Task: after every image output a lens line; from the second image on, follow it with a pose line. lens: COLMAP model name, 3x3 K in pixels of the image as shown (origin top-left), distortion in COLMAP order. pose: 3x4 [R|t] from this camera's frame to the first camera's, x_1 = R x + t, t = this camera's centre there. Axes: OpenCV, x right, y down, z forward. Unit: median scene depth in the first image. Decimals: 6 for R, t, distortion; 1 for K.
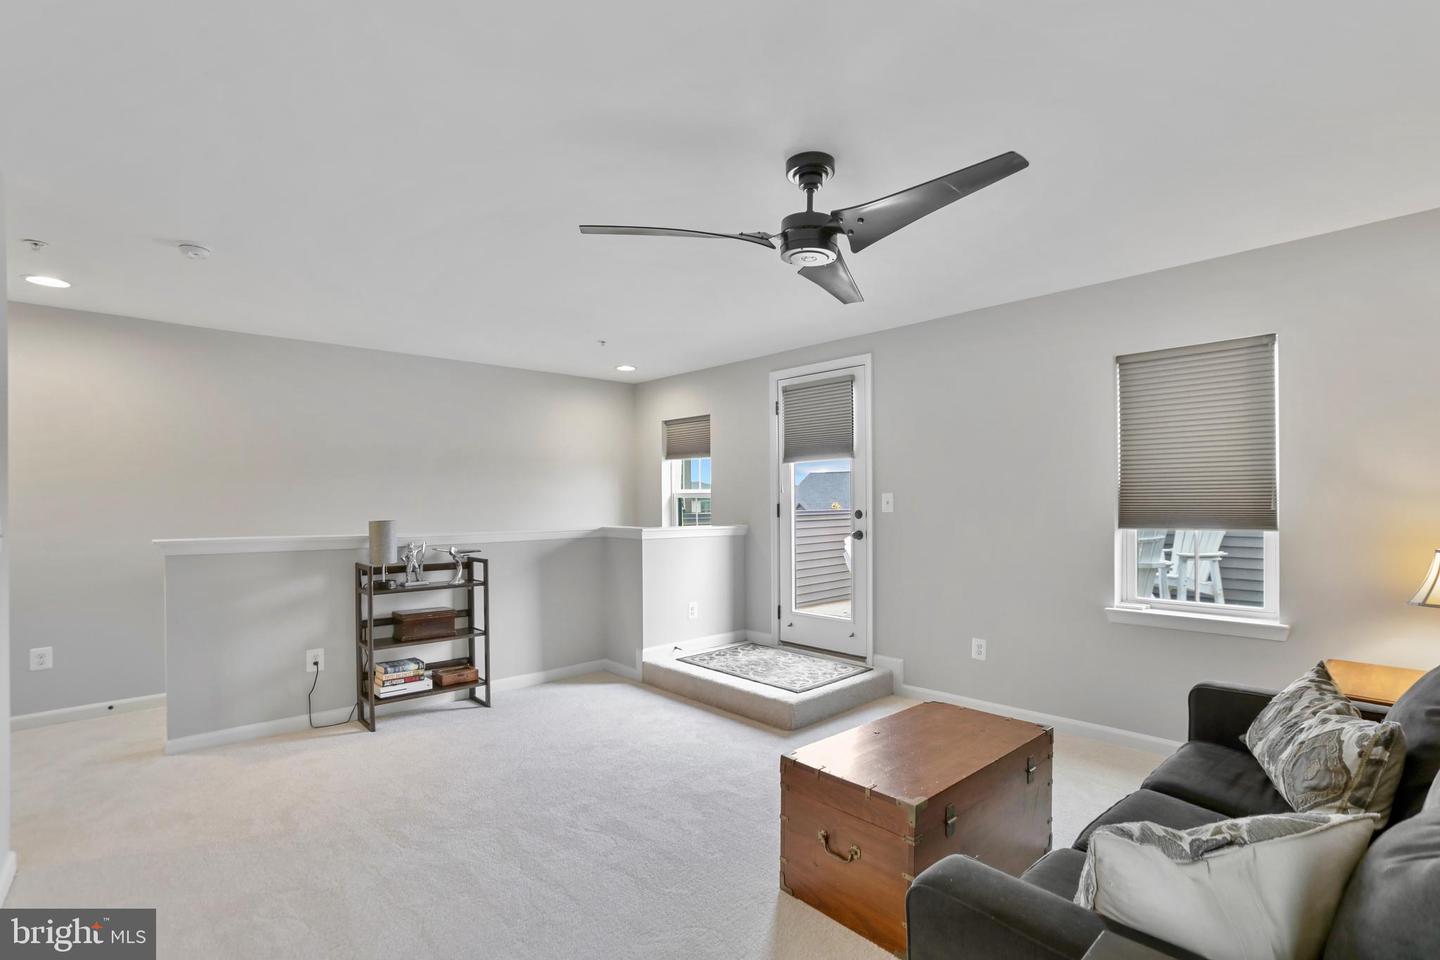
lens RADIAL K [[675.3, 0, 717.3], [0, 675.3, 487.6], [0, 0, 1]] dist [-0.086330, 0.033695]
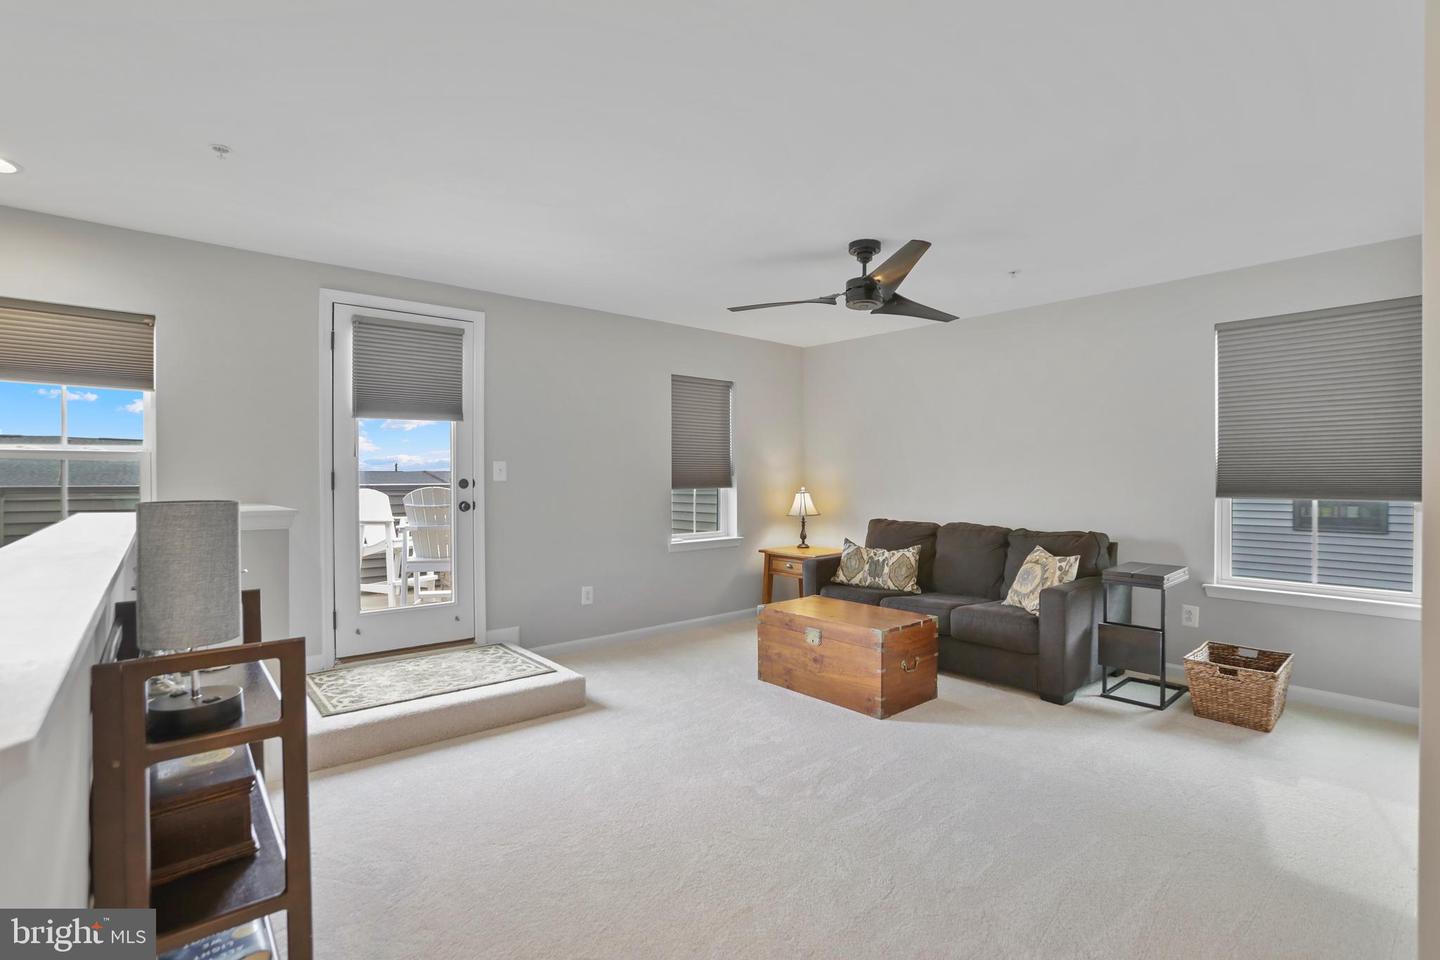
lens RADIAL K [[658.0, 0, 720.0], [0, 658.0, 480.0], [0, 0, 1]] dist [-0.077974, 0.000370]
pose [[0.019002, 0.004994, 0.999807, -0.672574], [-0.014093, 0.999890, -0.004726, 0.034617], [-0.999720, -0.014001, 0.019071, 0.648904]]
